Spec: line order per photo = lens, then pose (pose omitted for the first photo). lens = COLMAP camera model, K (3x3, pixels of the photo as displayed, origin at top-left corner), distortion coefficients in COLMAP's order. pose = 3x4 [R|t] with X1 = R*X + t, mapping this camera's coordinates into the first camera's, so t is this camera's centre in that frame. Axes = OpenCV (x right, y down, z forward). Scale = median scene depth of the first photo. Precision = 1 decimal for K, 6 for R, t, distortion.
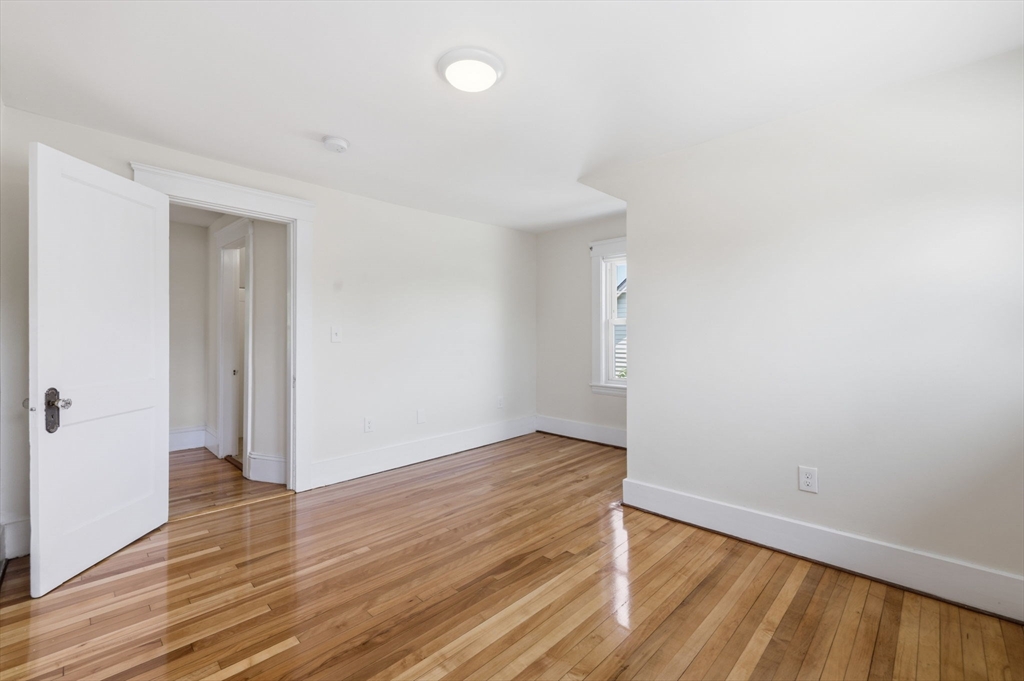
lens RADIAL K [[438.7, 0, 512.0], [0, 438.7, 340.5], [0, 0, 1]] dist [0.000940, 0.000091]
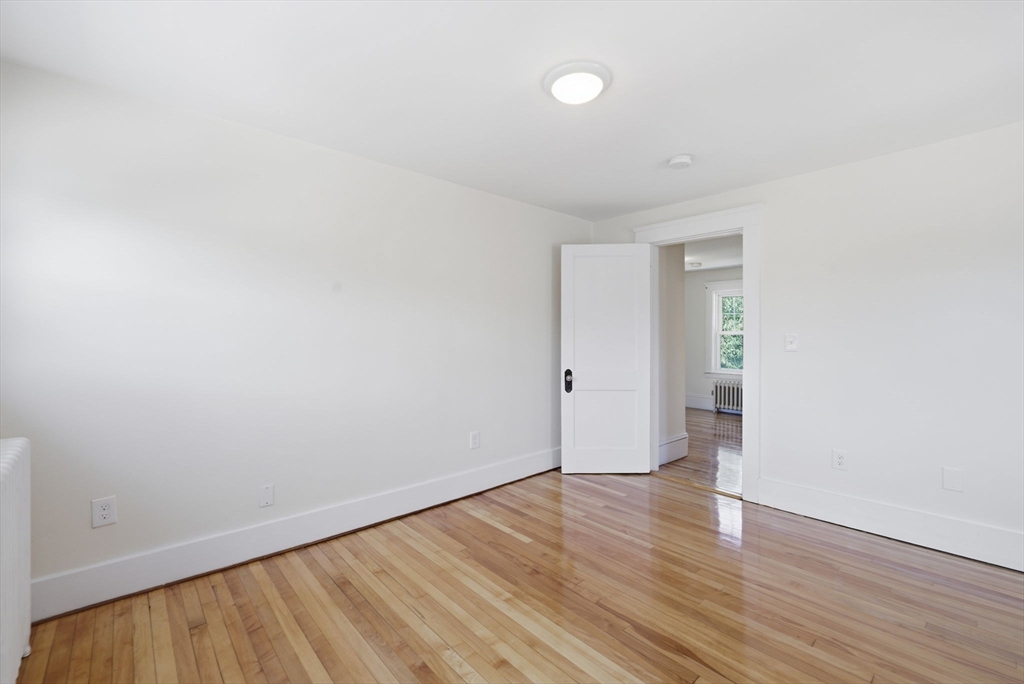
lens RADIAL K [[438.7, 0, 512.0], [0, 438.7, 342.0], [0, 0, 1]] dist [0.000940, 0.000091]
pose [[-0.078838, 0.004411, -0.996878, 0.622198], [-0.013218, 0.999898, 0.005469, -0.013420], [0.996800, 0.013608, -0.078771, 0.627086]]
